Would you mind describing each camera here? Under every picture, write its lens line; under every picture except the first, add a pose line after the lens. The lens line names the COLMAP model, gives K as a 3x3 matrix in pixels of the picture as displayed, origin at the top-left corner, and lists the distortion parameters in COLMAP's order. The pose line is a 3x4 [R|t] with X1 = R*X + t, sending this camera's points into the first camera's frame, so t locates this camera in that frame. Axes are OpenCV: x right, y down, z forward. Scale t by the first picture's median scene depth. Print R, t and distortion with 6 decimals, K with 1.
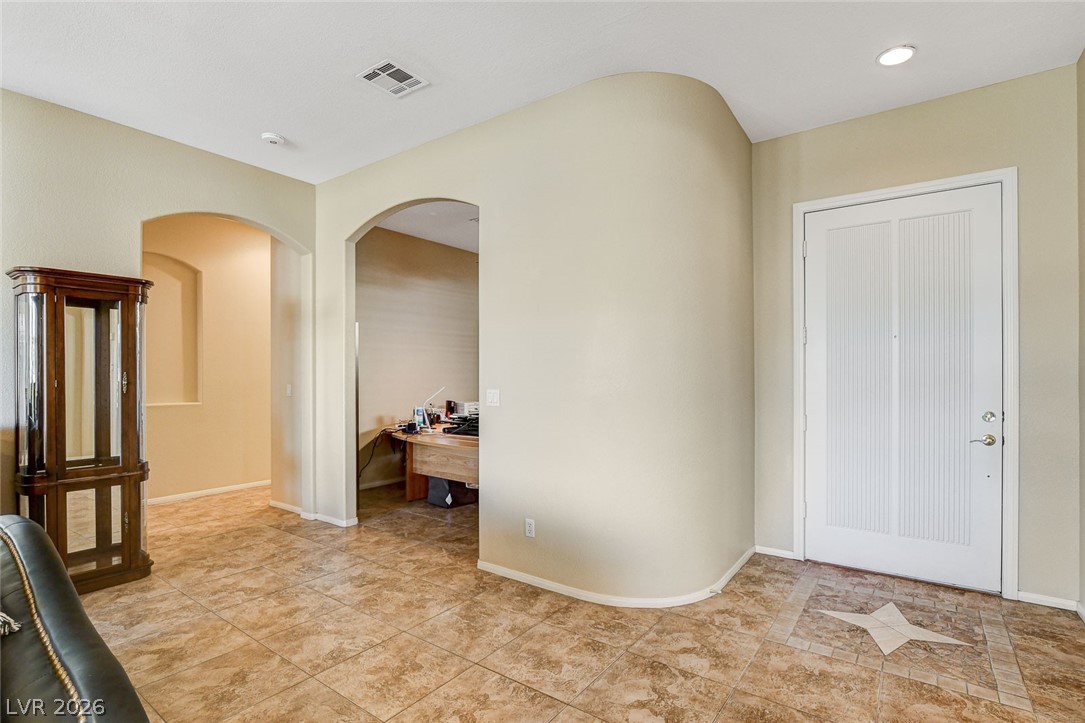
lens RADIAL K [[519.7, 0, 541.9], [0, 519.7, 369.5], [0, 0, 1]] dist [-0.019412, -0.000158]
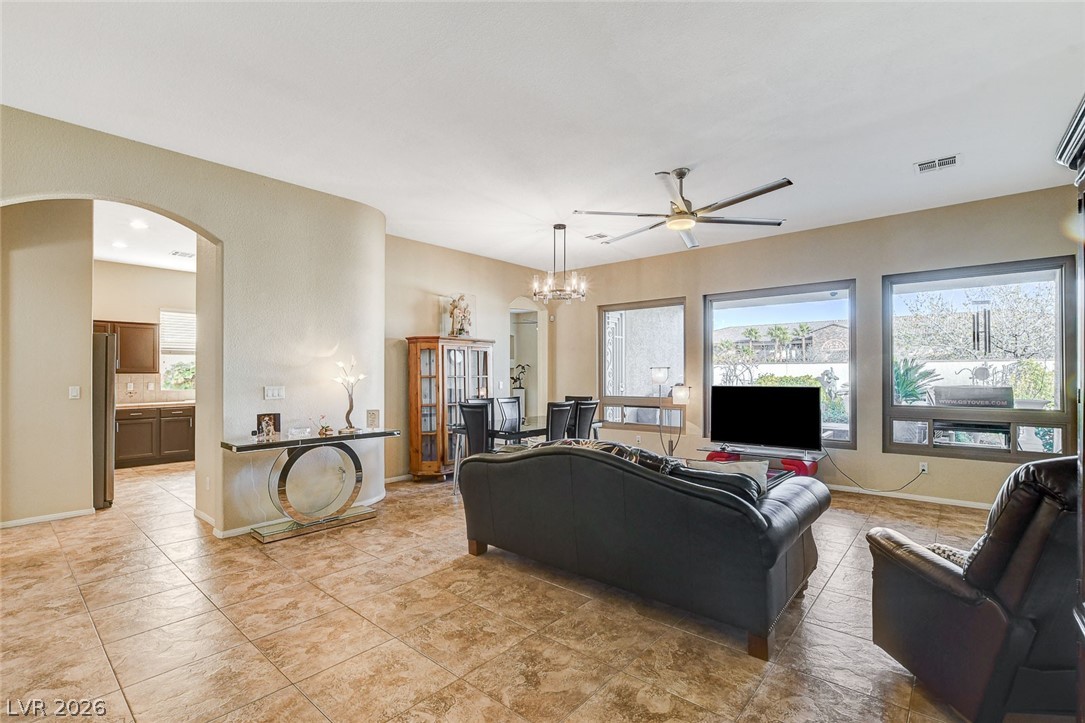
lens RADIAL K [[491.7, 0, 541.4], [0, 491.7, 368.1], [0, 0, 1]] dist [-0.018899, 0.000893]
pose [[-0.996909, 0.003870, 0.078473, -0.470301], [0.002518, 0.999847, -0.017324, 0.007934], [-0.078528, -0.017072, -0.996766, 1.342737]]
